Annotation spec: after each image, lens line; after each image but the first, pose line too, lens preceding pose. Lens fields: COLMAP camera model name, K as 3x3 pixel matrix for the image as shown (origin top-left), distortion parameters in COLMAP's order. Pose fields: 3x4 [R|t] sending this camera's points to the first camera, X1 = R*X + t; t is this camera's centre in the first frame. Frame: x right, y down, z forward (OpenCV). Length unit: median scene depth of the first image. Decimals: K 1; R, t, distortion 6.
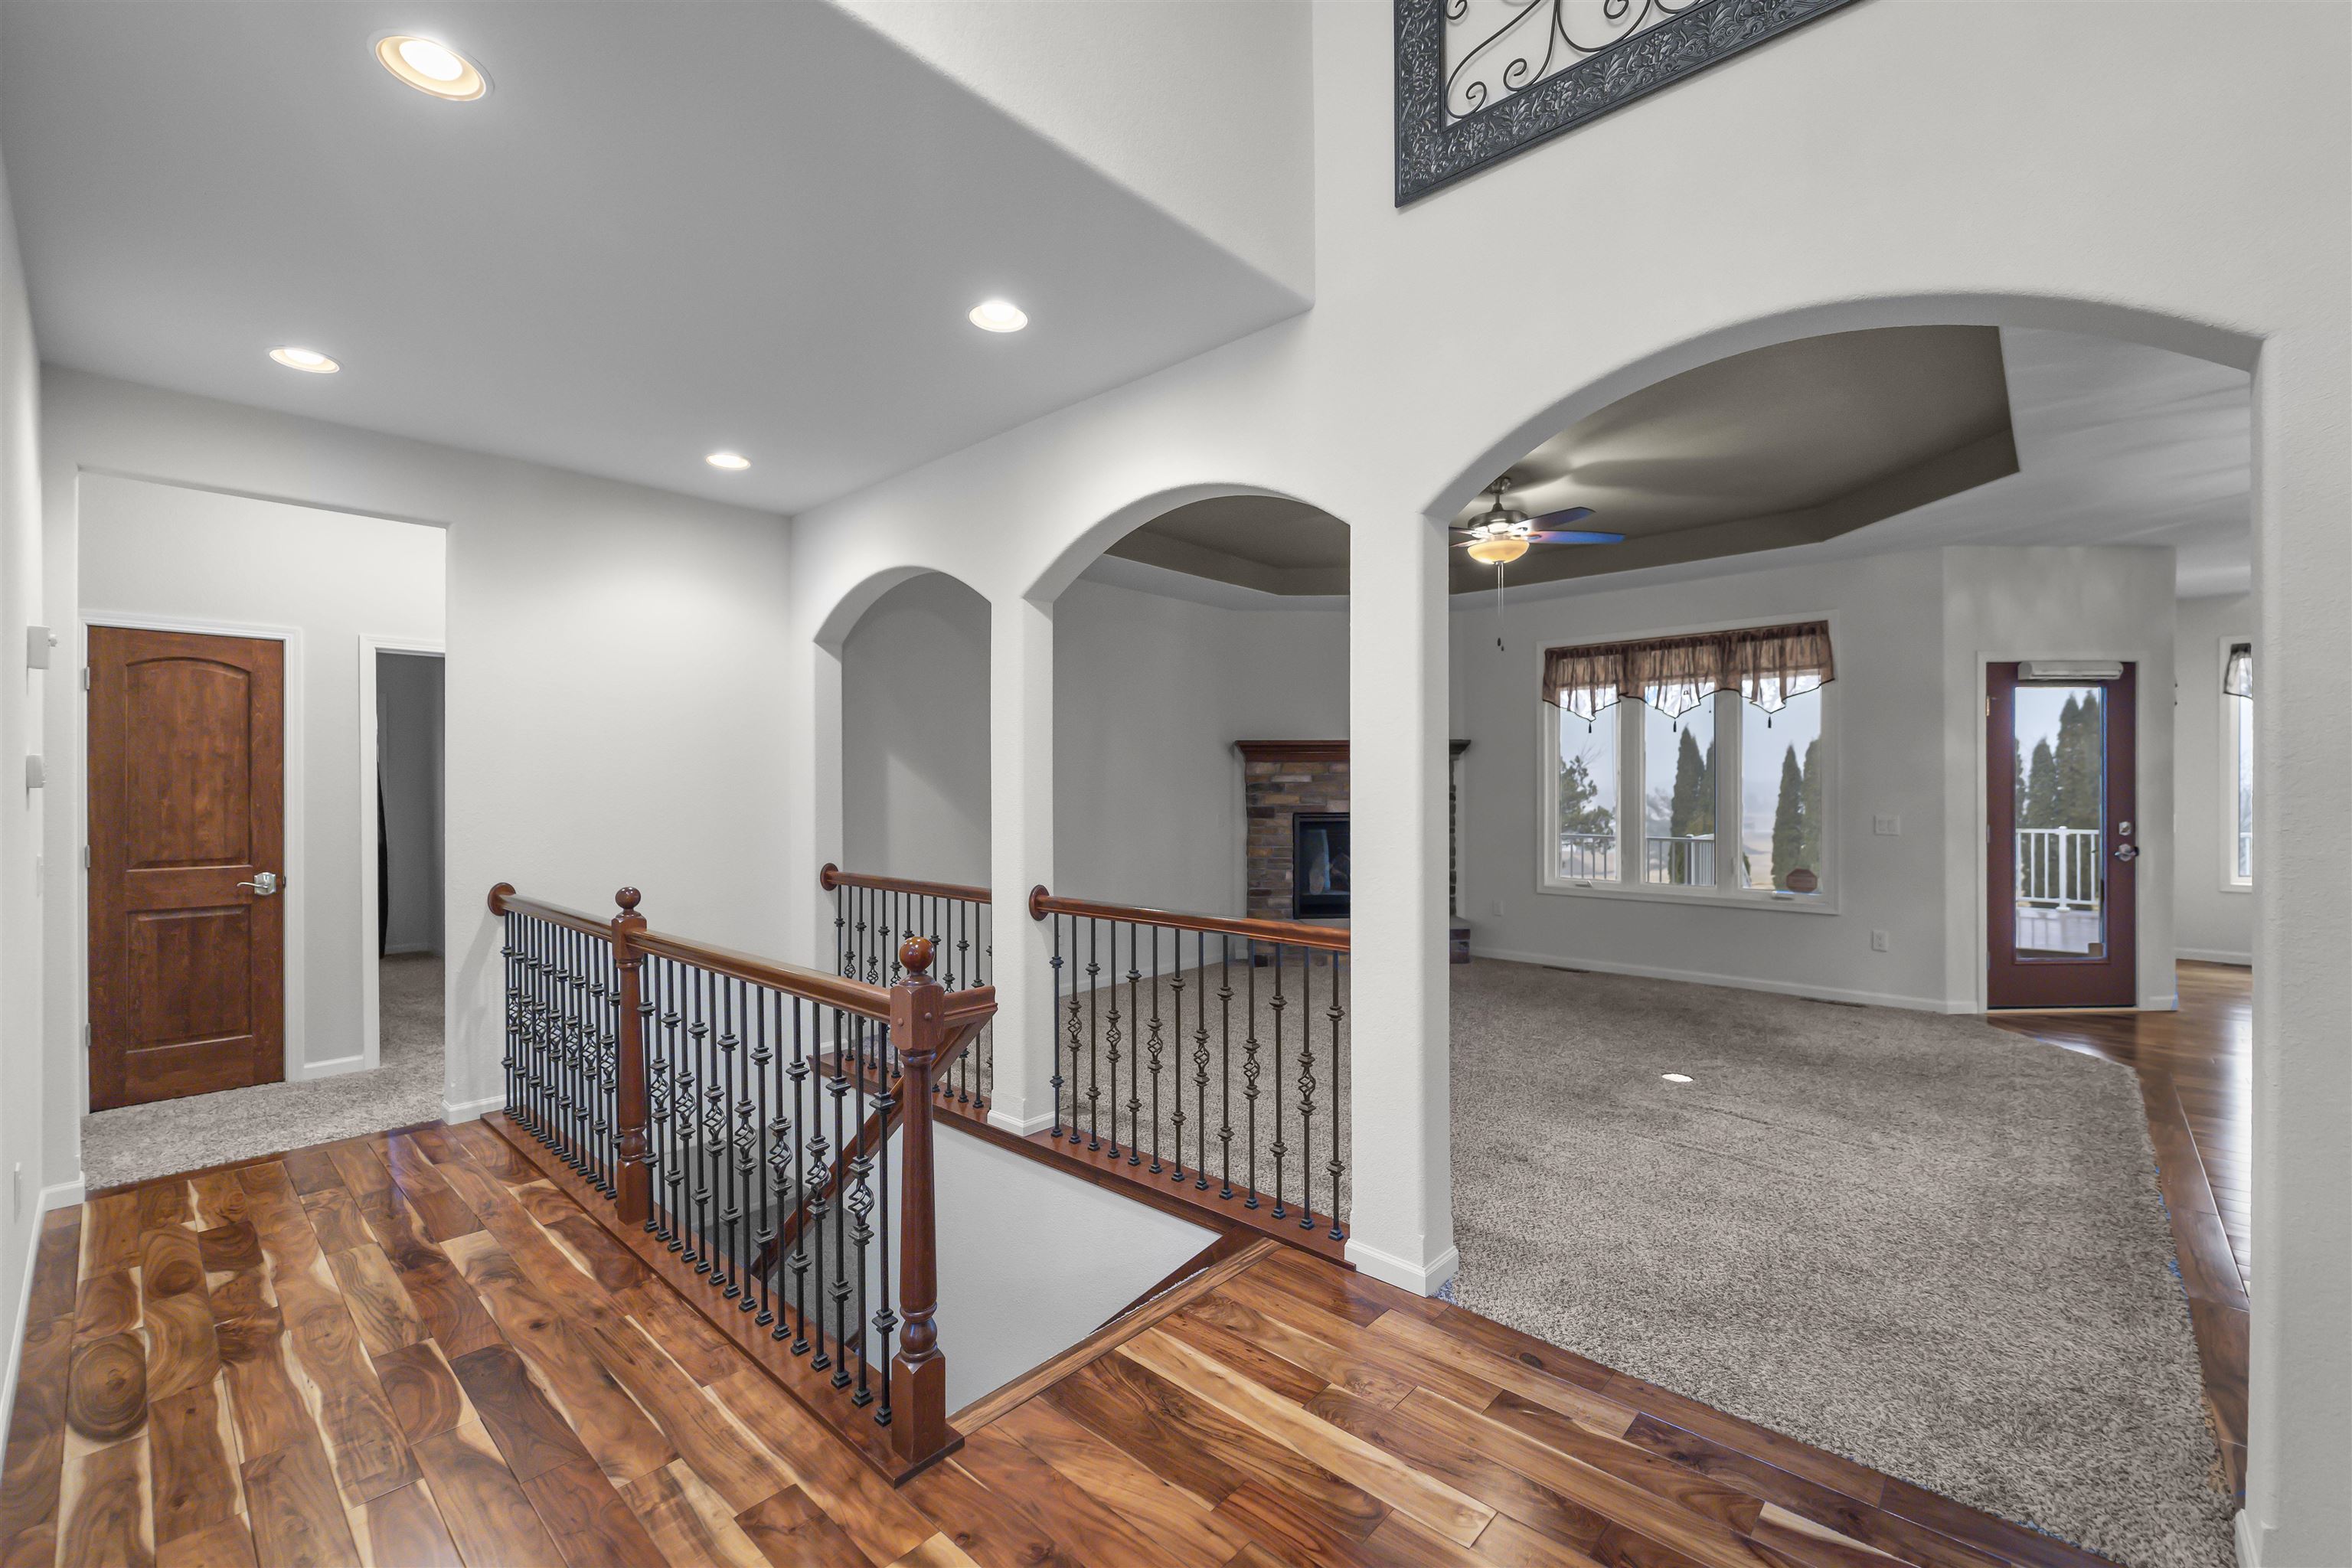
lens RADIAL K [[960.2, 0, 1168.1], [0, 960.2, 792.0], [0, 0, 1]] dist [0.002819, -0.002264]
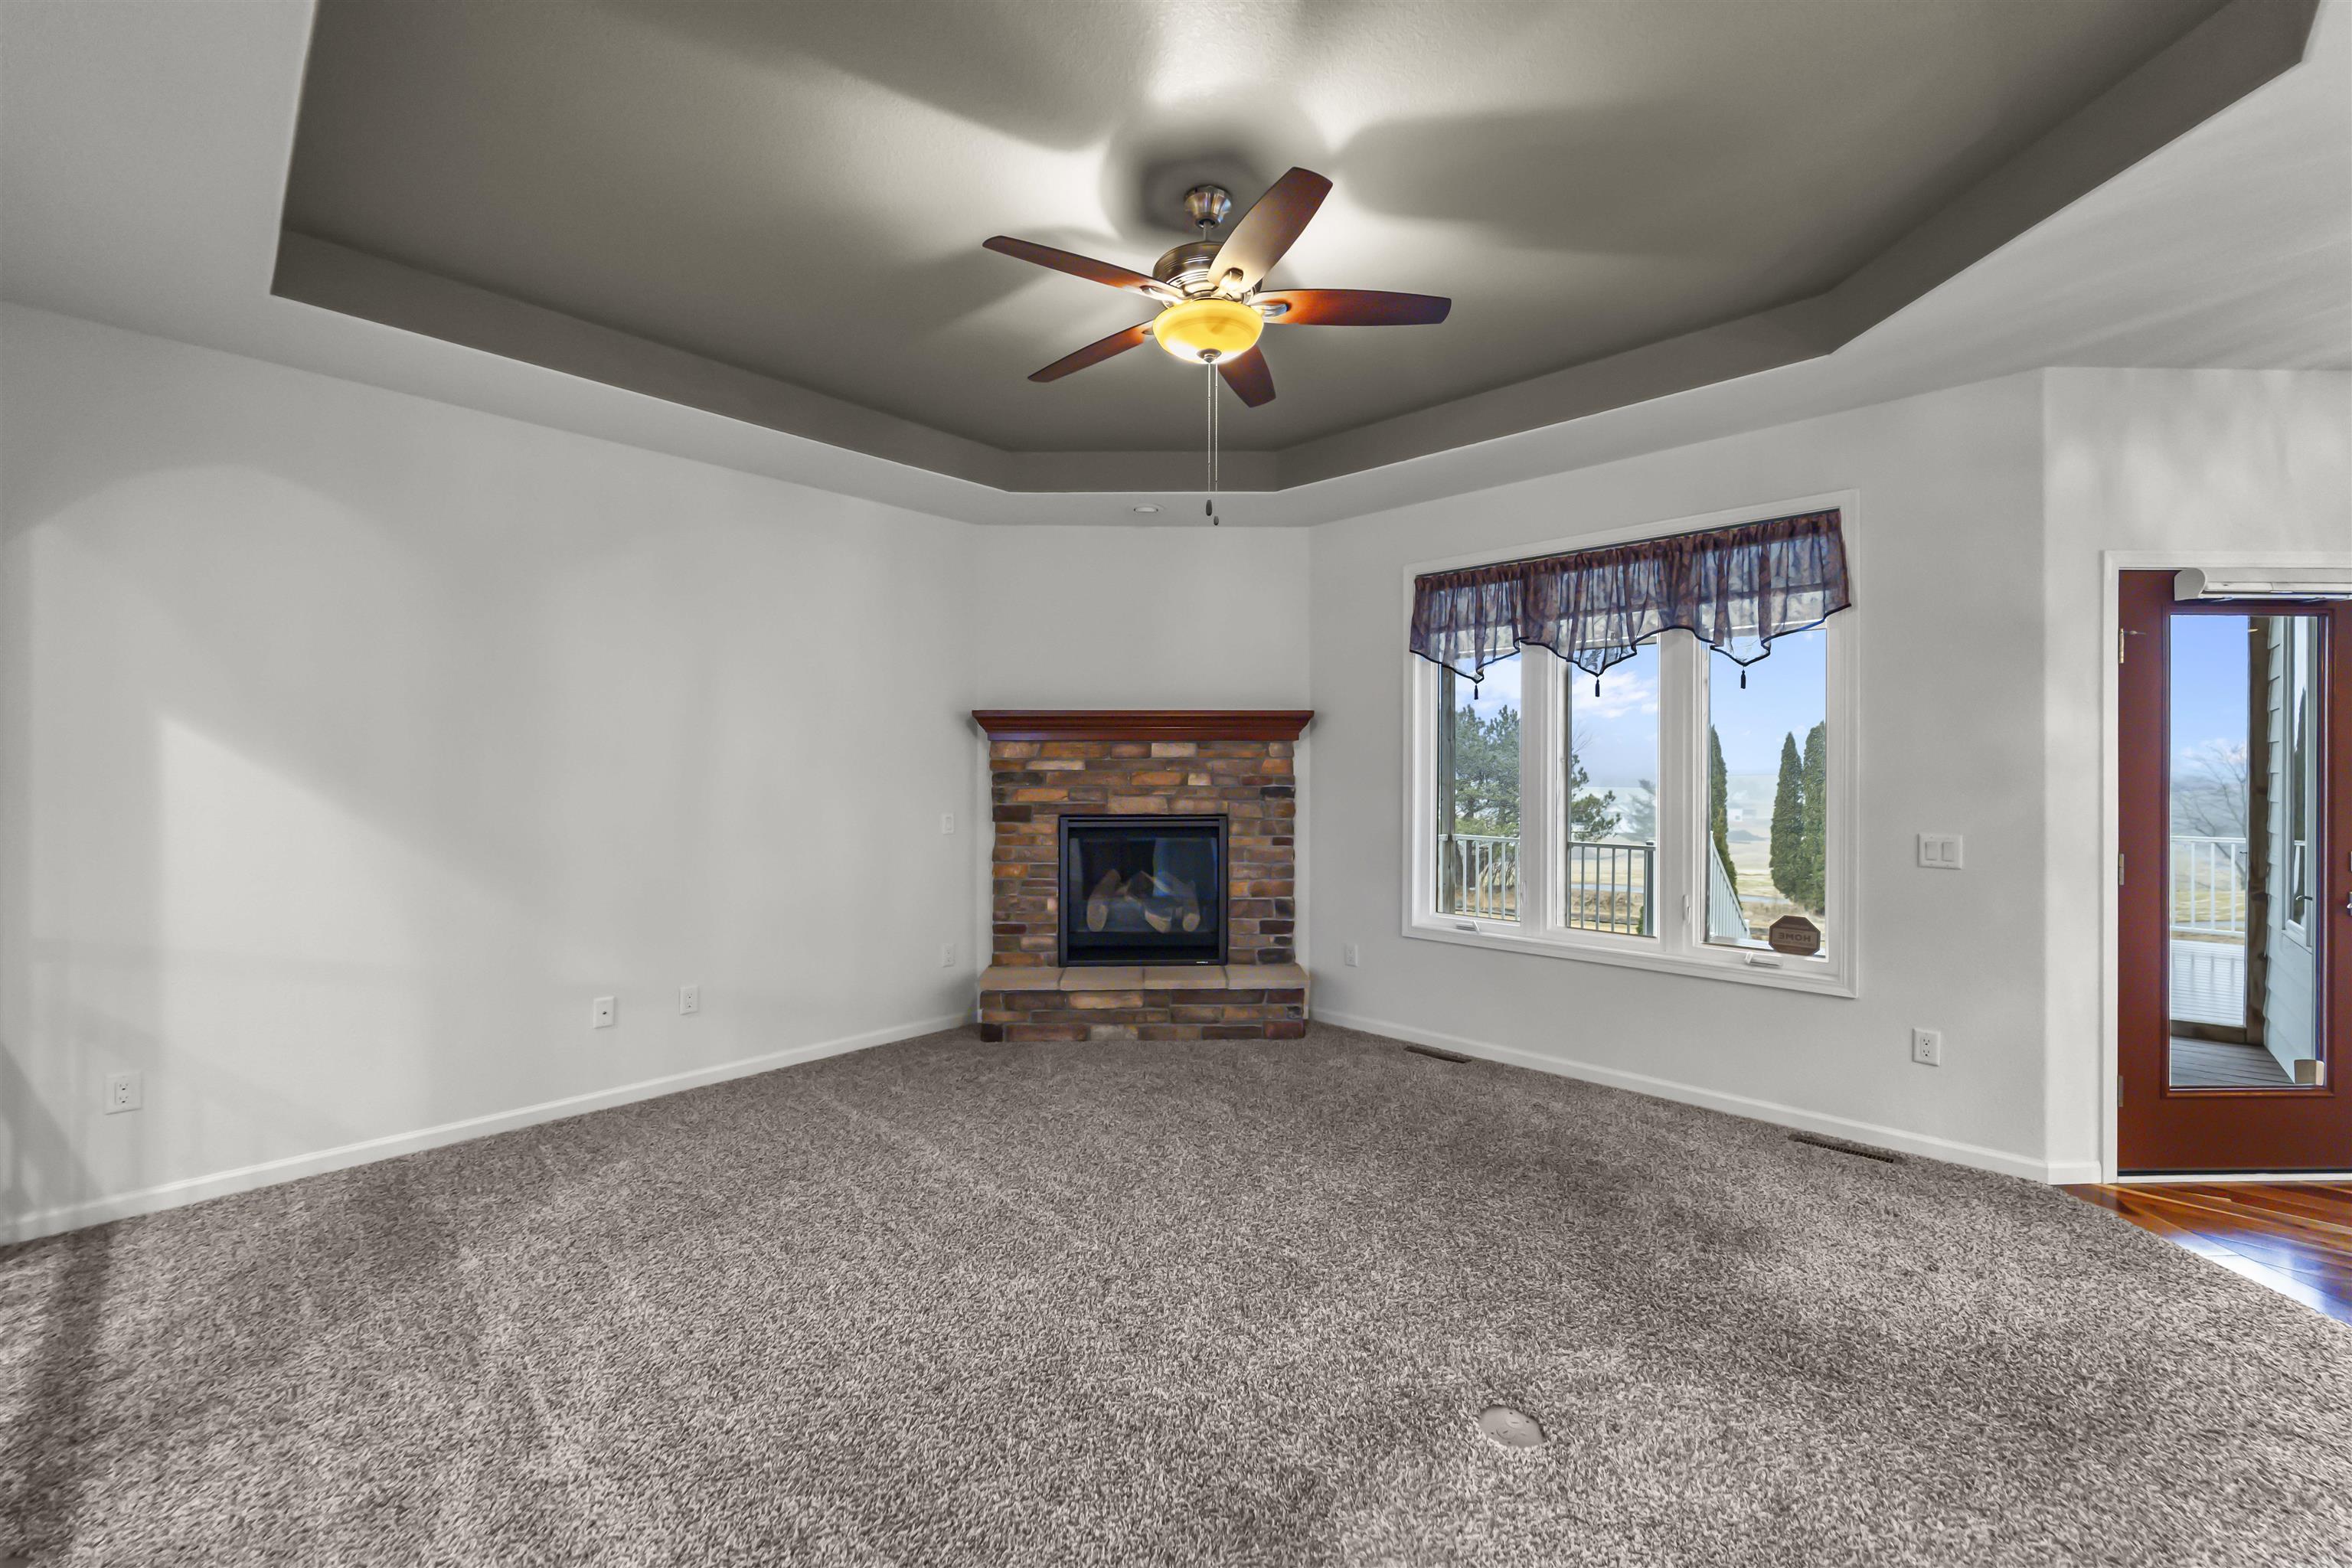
lens RADIAL K [[960.2, 0, 1151.5], [0, 960.2, 775.4], [0, 0, 1]] dist [0.002819, -0.002264]
pose [[0.999914, 0.005795, -0.011755, 0.259381], [-0.005808, 0.999983, -0.001084, -0.007728], [0.011749, 0.001153, 0.999930, 0.386916]]
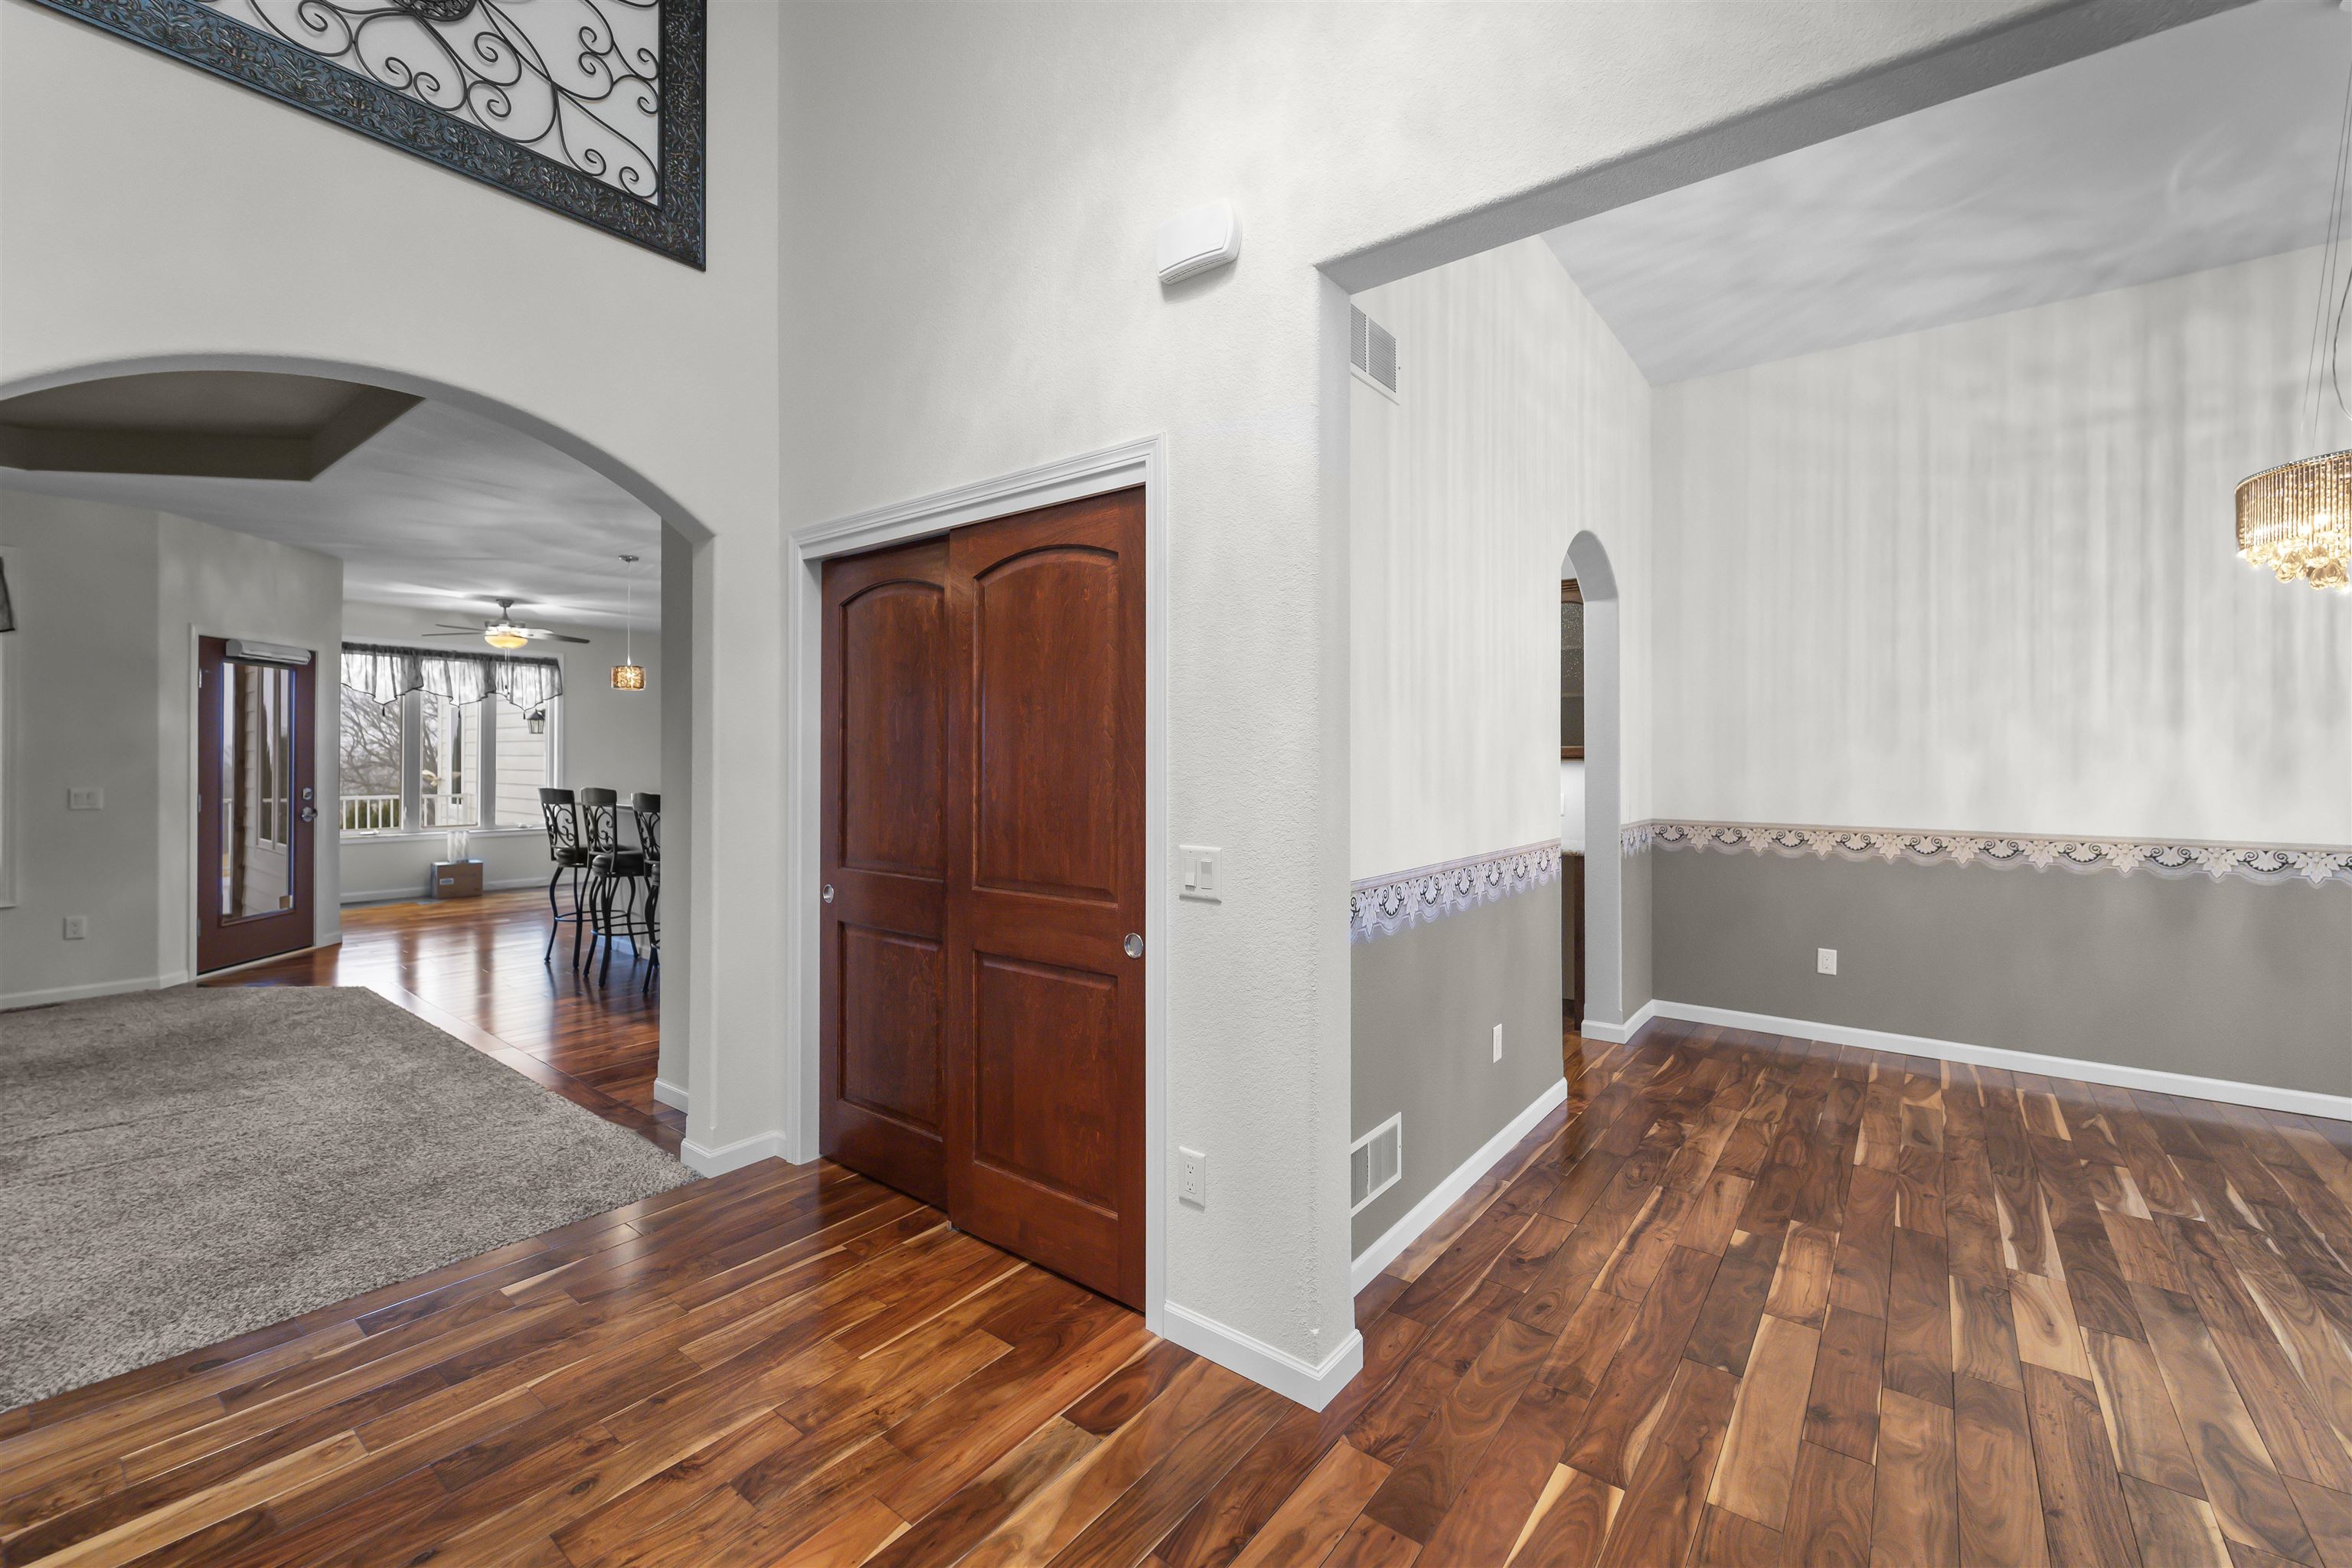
lens RADIAL K [[960.2, 0, 1157.3], [0, 960.2, 760.6], [0, 0, 1]] dist [0.002819, -0.002264]
pose [[-0.063392, 0.004501, 0.997979, -0.211448], [-0.002542, 0.999986, -0.004672, 0.000495], [-0.997985, -0.002833, -0.063380, 0.045171]]
